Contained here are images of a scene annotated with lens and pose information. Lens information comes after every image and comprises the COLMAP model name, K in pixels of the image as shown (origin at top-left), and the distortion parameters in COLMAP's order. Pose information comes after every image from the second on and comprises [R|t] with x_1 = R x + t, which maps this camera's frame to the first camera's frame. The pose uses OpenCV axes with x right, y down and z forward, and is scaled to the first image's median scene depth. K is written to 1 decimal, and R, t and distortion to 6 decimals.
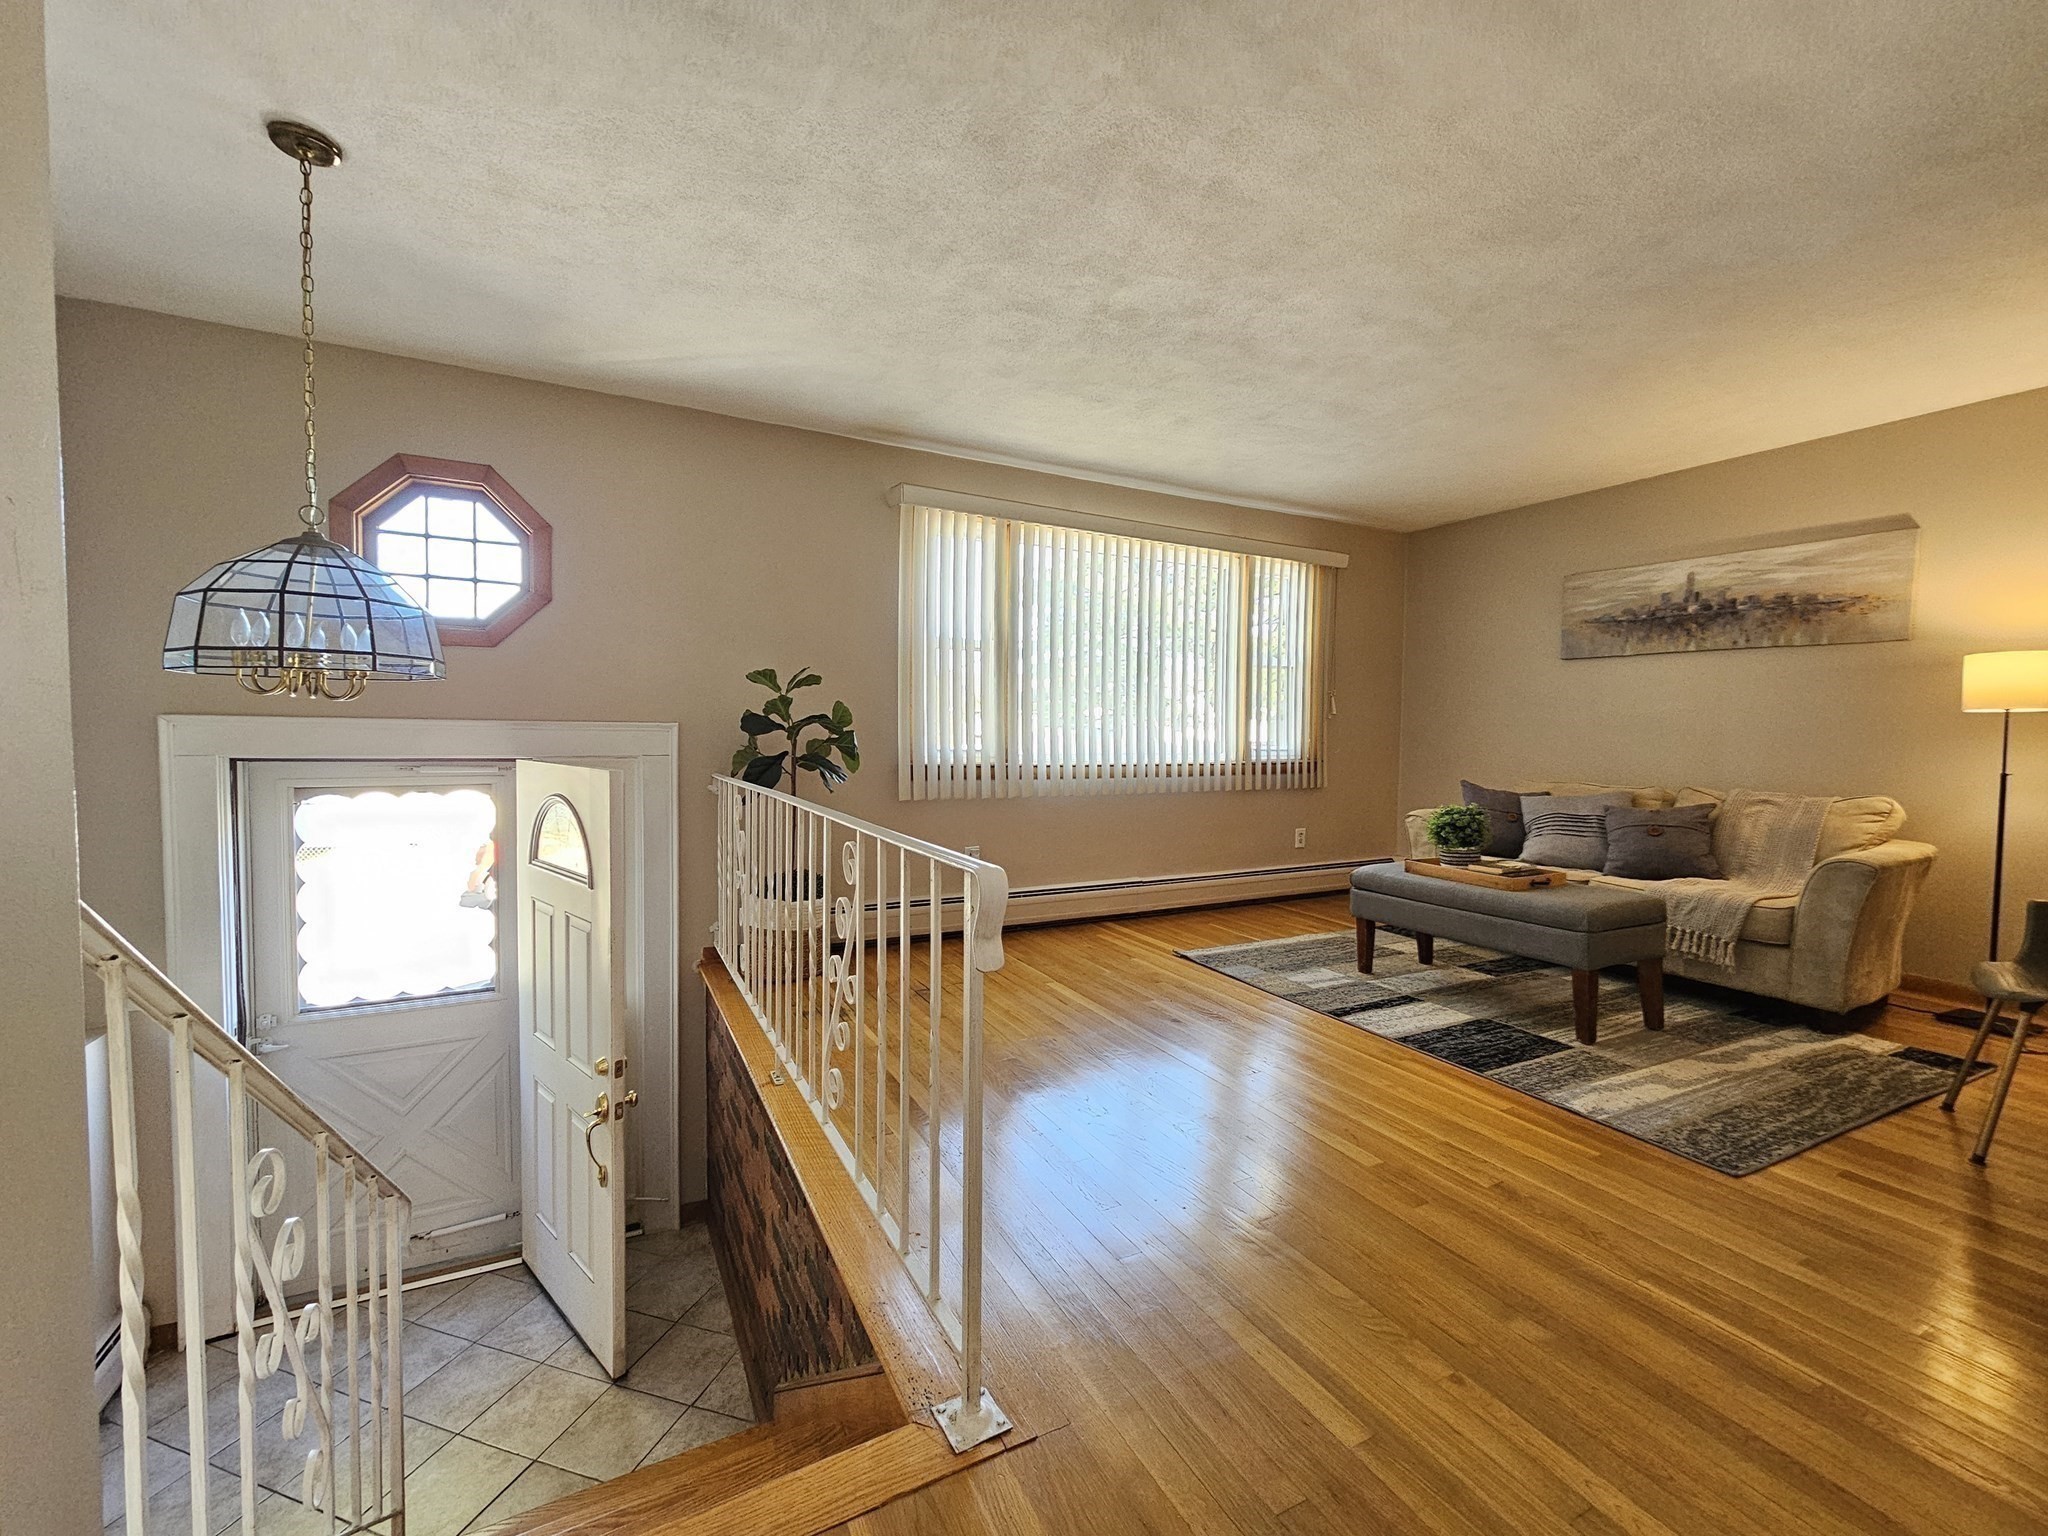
lens RADIAL K [[837.8, 0, 1023.5], [0, 837.8, 768.3], [0, 0, 1]] dist [0.002428, 0.000283]
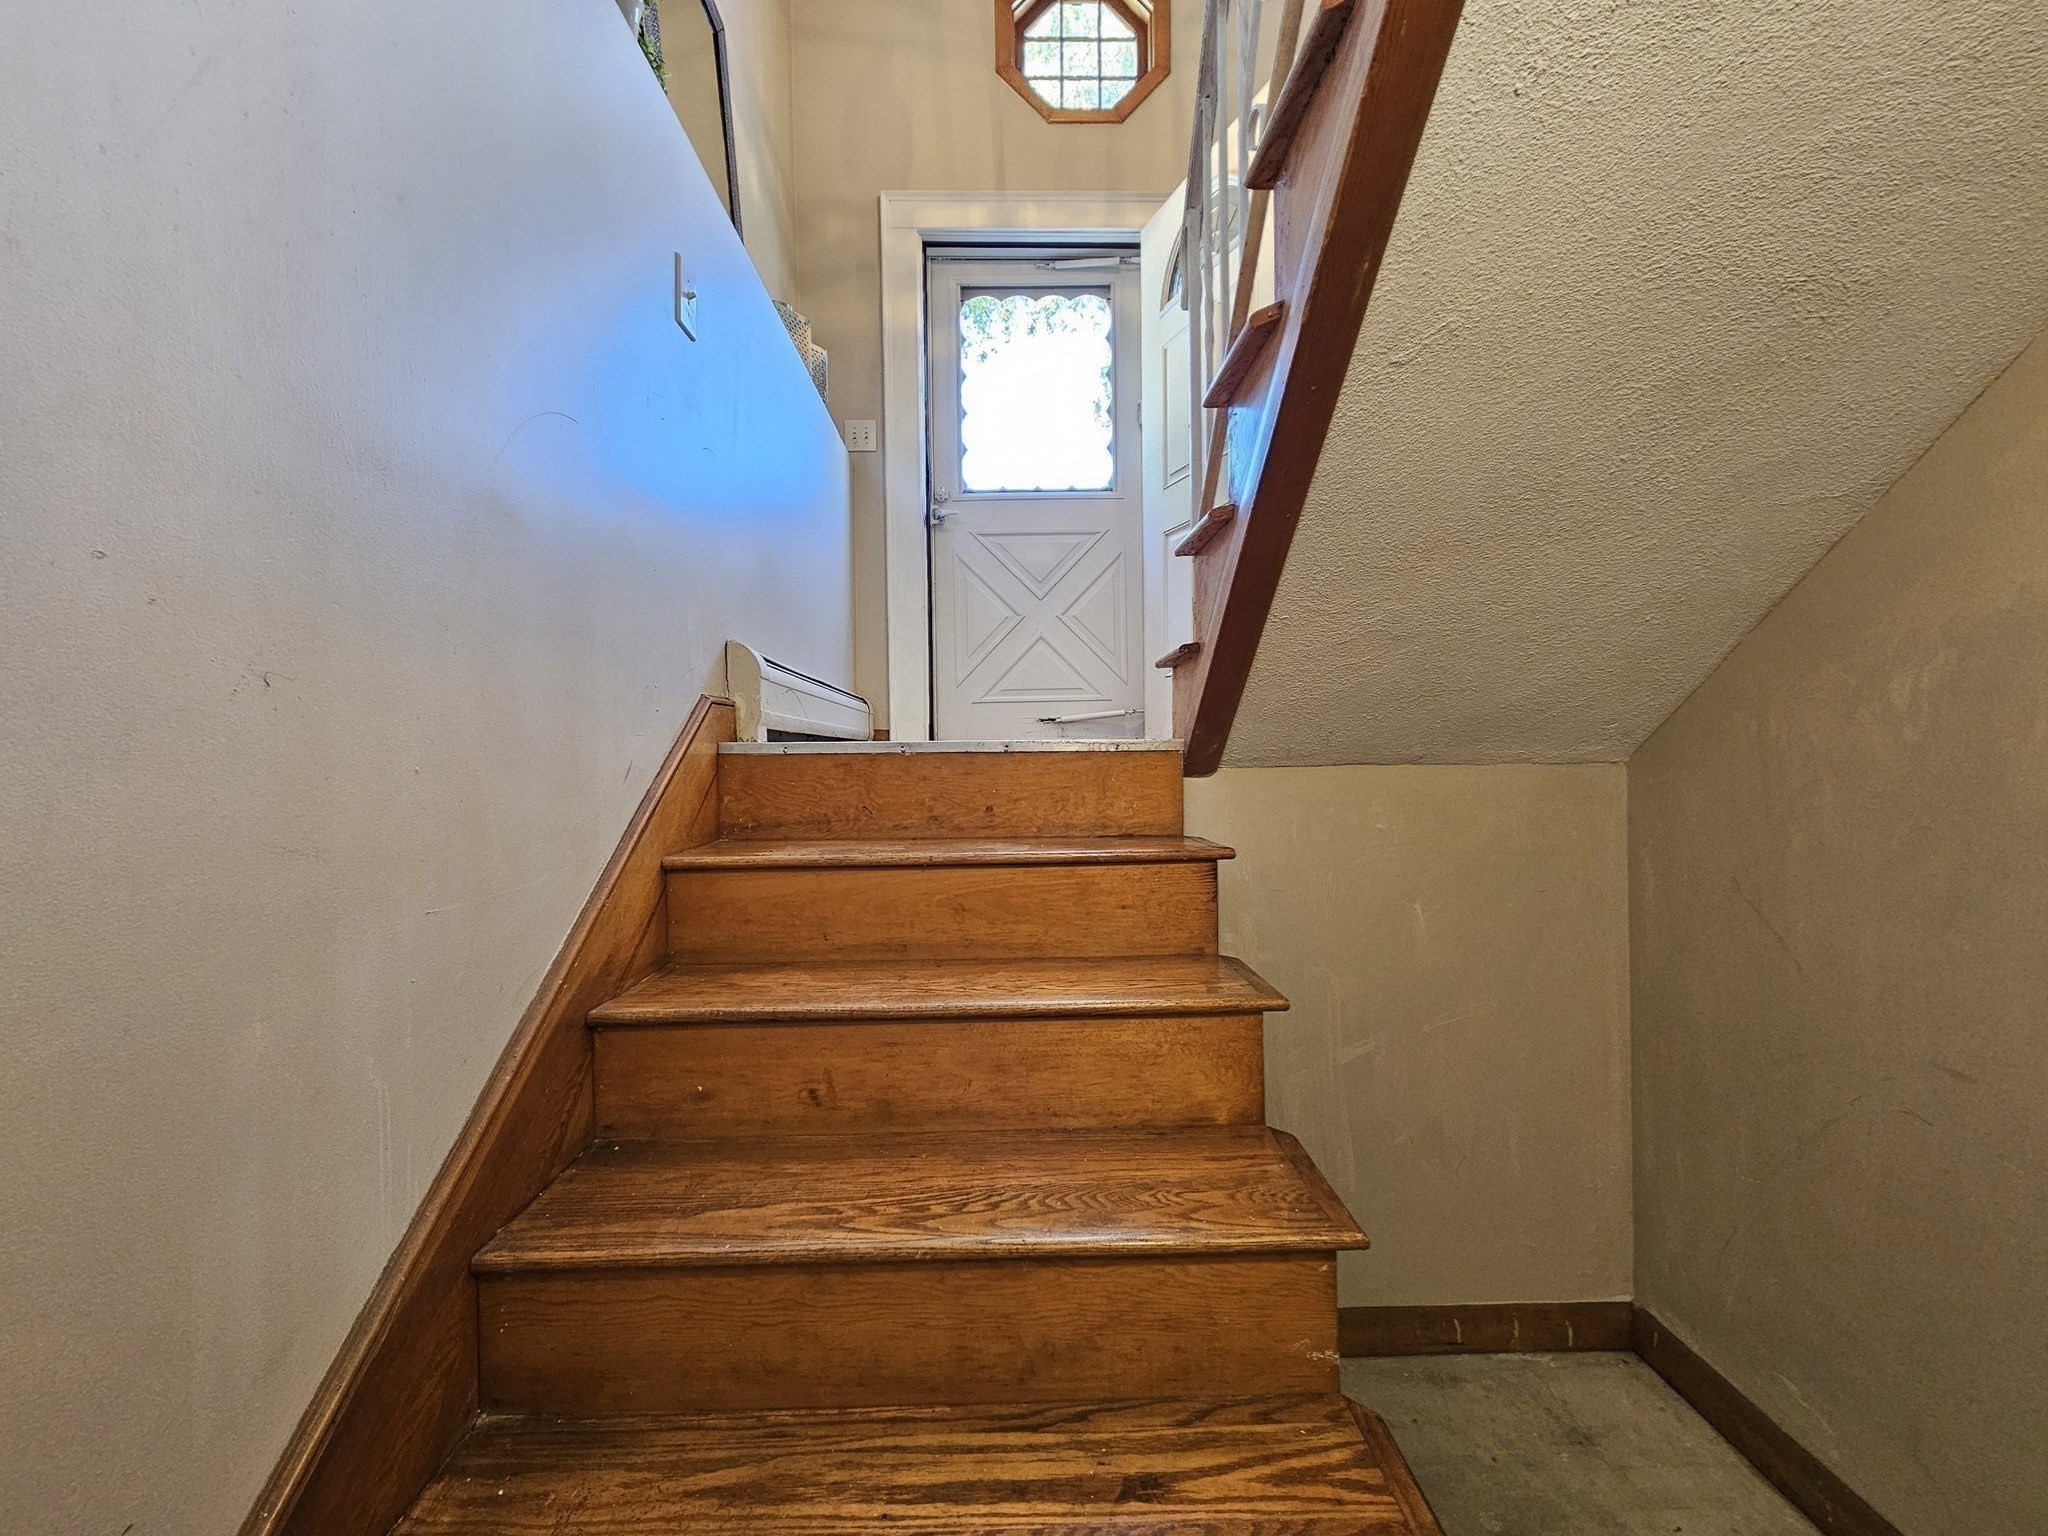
lens RADIAL K [[836.4, 0, 1024.1], [0, 836.4, 764.6], [0, 0, 1]] dist [0.001456, -0.000273]
pose [[0.892572, -0.024253, -0.450252, -0.301764], [0.007206, 0.999192, -0.039537, 0.700131], [0.450847, 0.032045, 0.892026, 0.058045]]
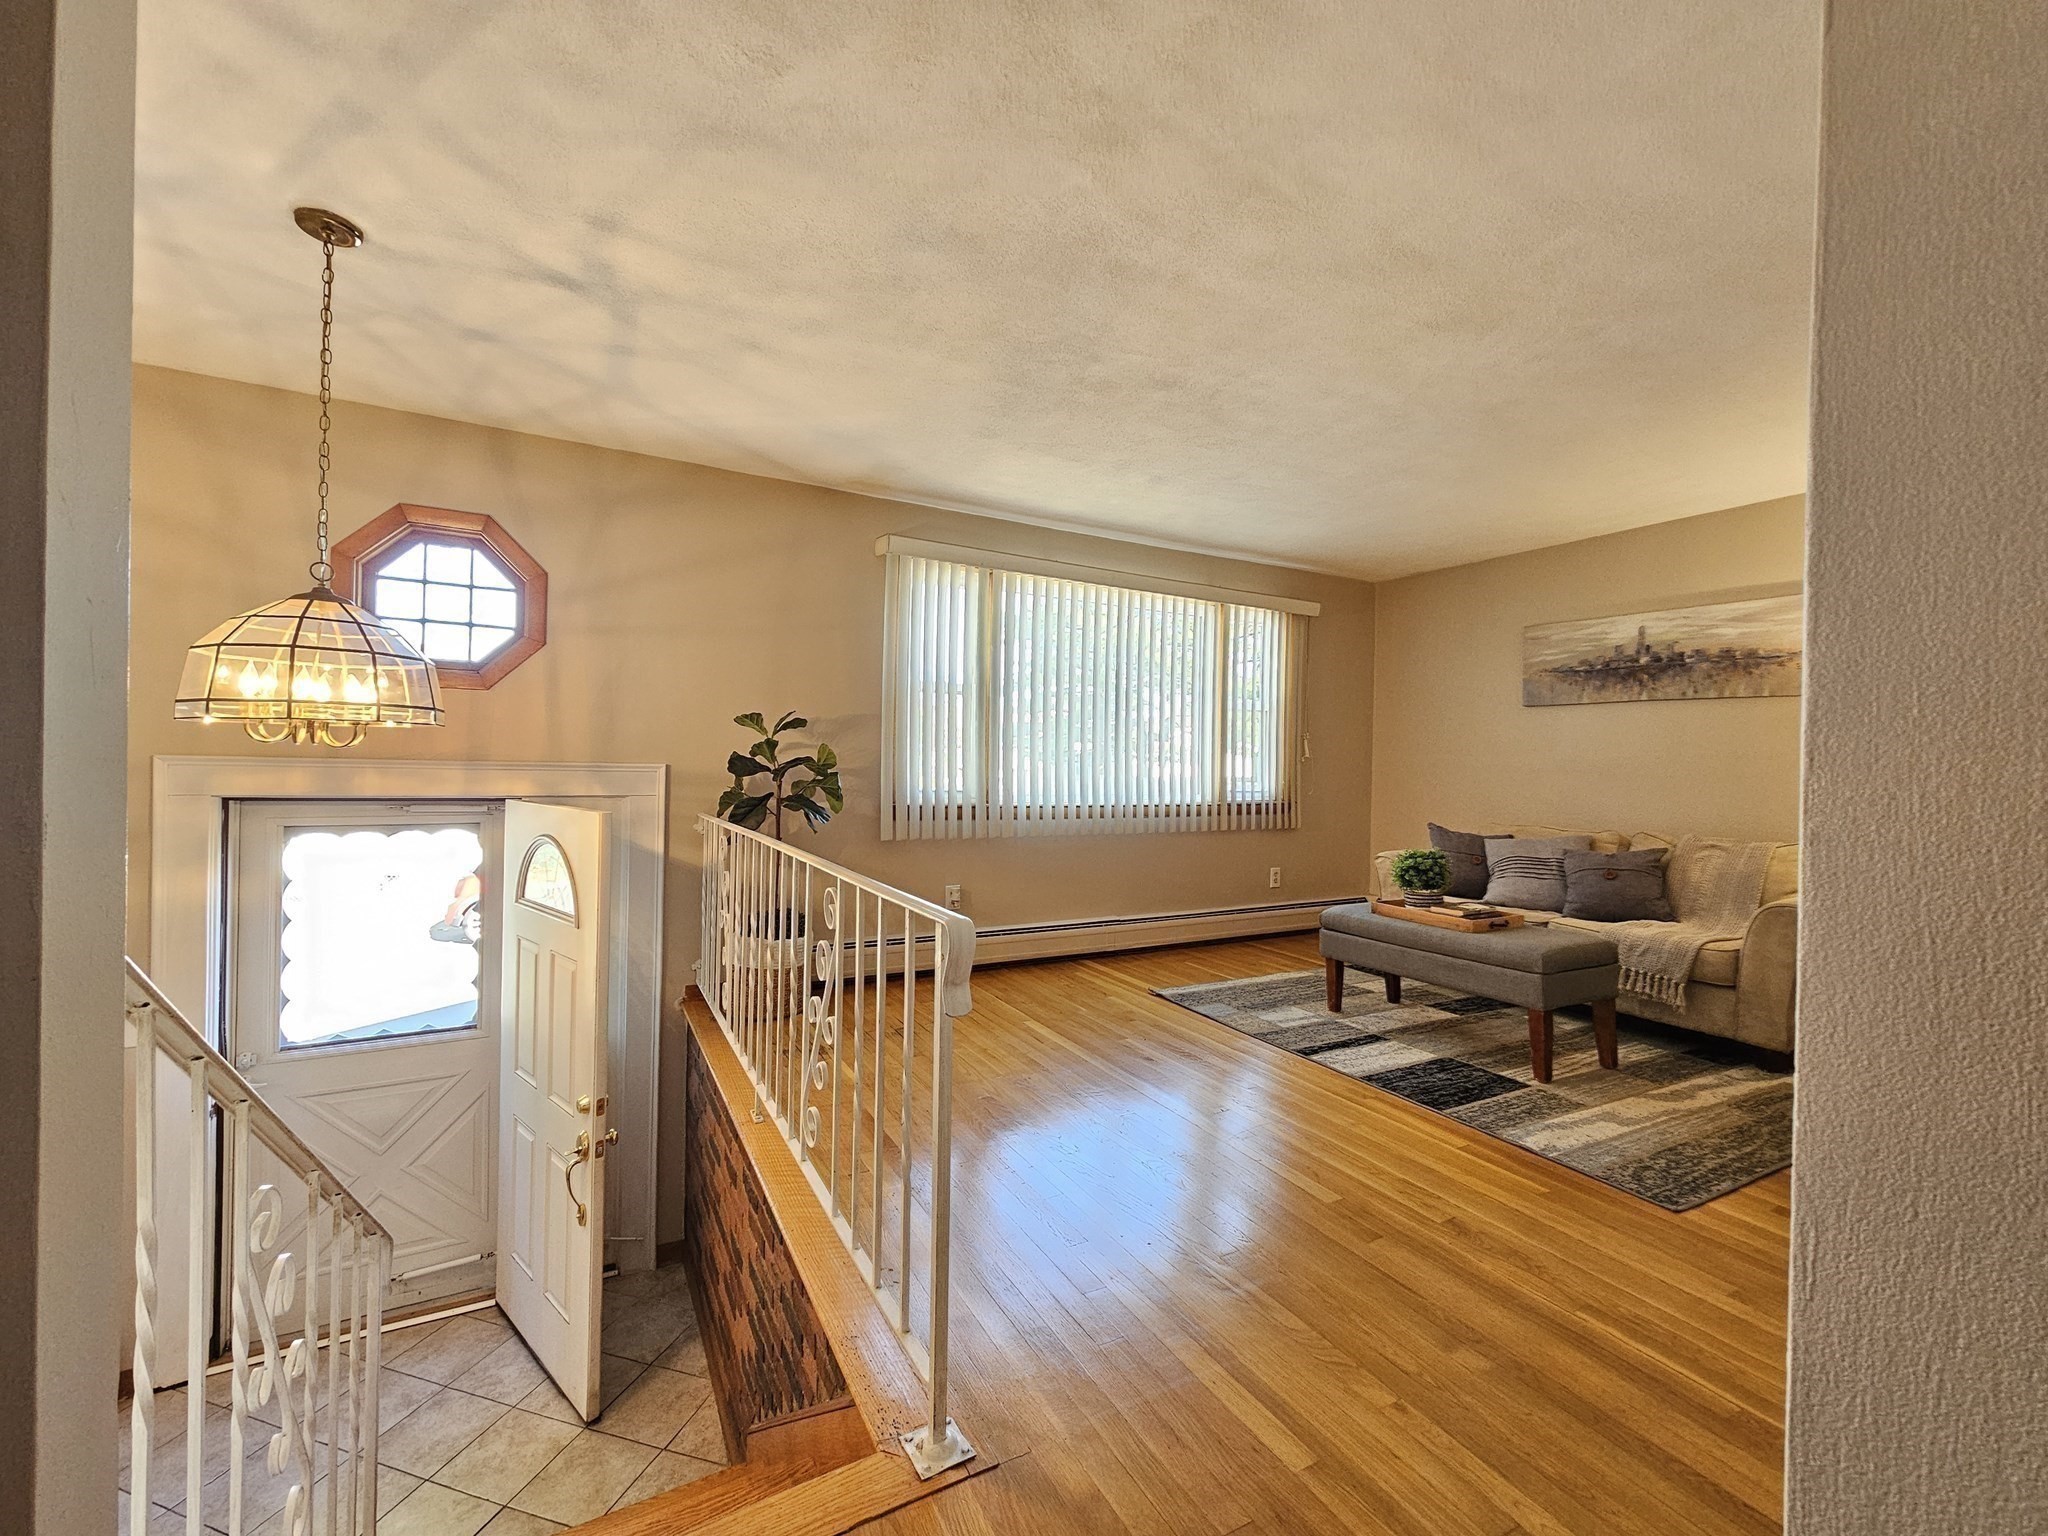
lens RADIAL K [[836.1, 0, 1024.0], [0, 836.1, 768.0], [0, 0, 1]] dist [0.002477, 0.000142]
pose [[0.999827, 0.006917, 0.017277, 0.008674], [-0.006224, 0.999184, -0.039896, -0.012235], [-0.017539, 0.039782, 0.999054, -0.031474]]
